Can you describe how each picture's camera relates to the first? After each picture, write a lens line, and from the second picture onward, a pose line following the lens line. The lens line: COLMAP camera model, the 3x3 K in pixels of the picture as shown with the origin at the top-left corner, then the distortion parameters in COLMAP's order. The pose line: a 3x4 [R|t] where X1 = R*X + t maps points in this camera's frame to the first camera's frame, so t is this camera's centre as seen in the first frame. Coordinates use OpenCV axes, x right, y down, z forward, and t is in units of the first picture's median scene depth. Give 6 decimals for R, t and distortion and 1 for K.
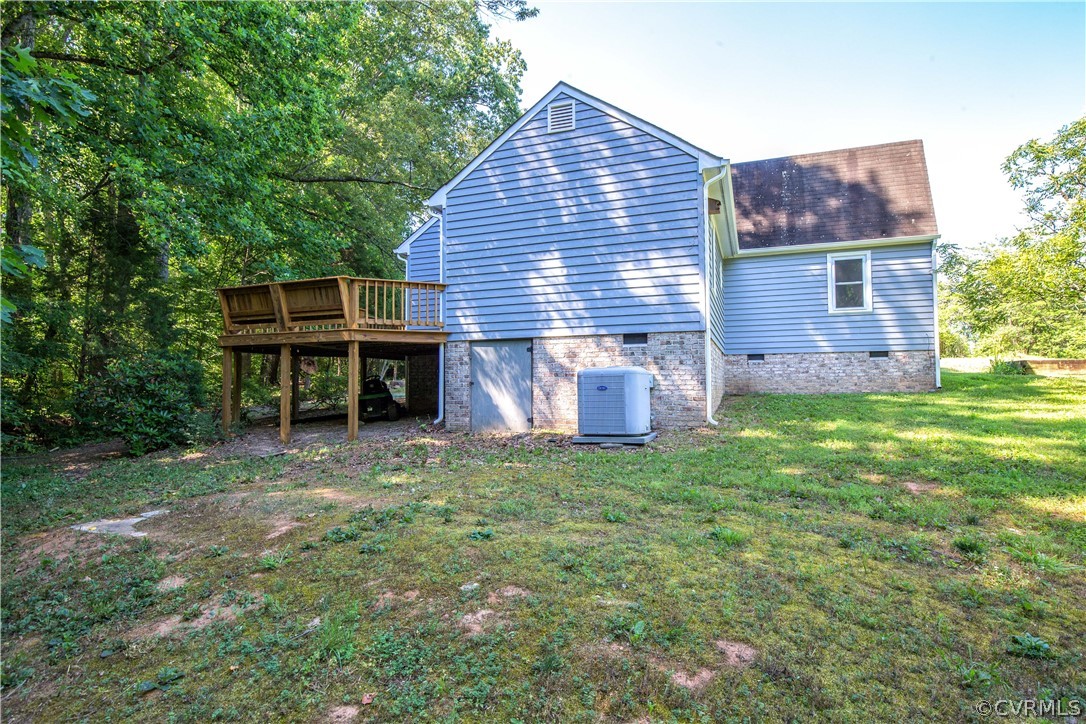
lens RADIAL K [[547.3, 0, 543.4], [0, 547.3, 363.0], [0, 0, 1]] dist [-0.025482, -0.000469]
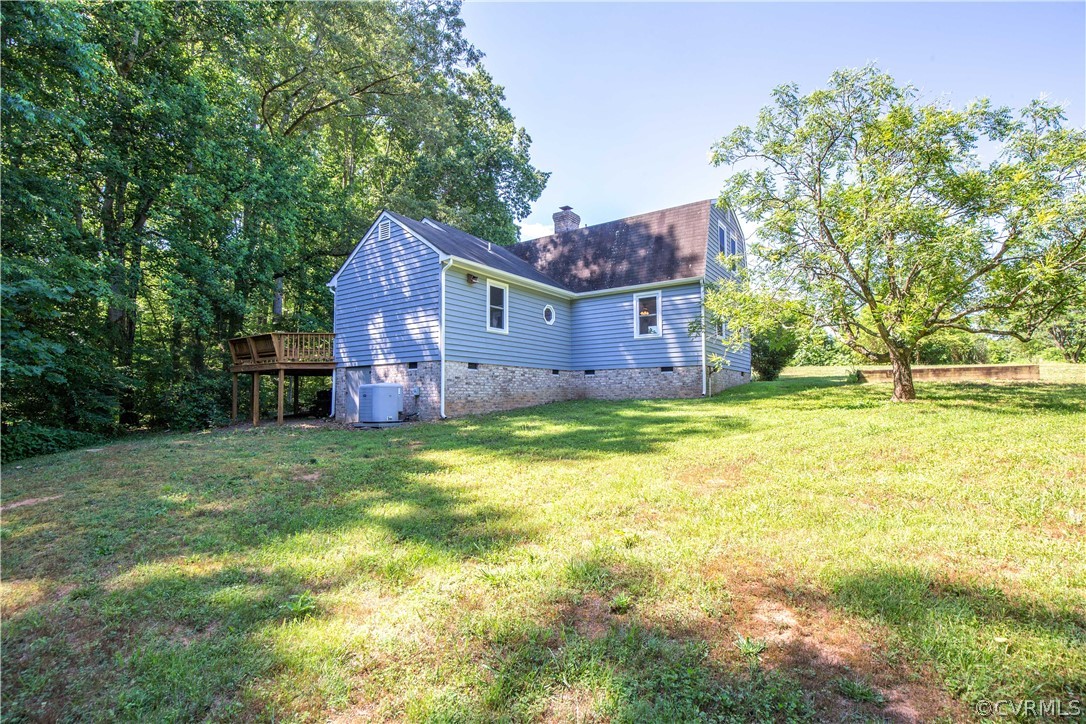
lens RADIAL K [[508.3, 0, 541.3], [0, 508.3, 362.1], [0, 0, 1]] dist [-0.015020, 0.000356]
pose [[0.962083, -0.019372, -0.272069, 0.858047], [0.014058, 0.999671, -0.021468, -0.014787], [0.272396, 0.016829, 0.962038, -0.324312]]
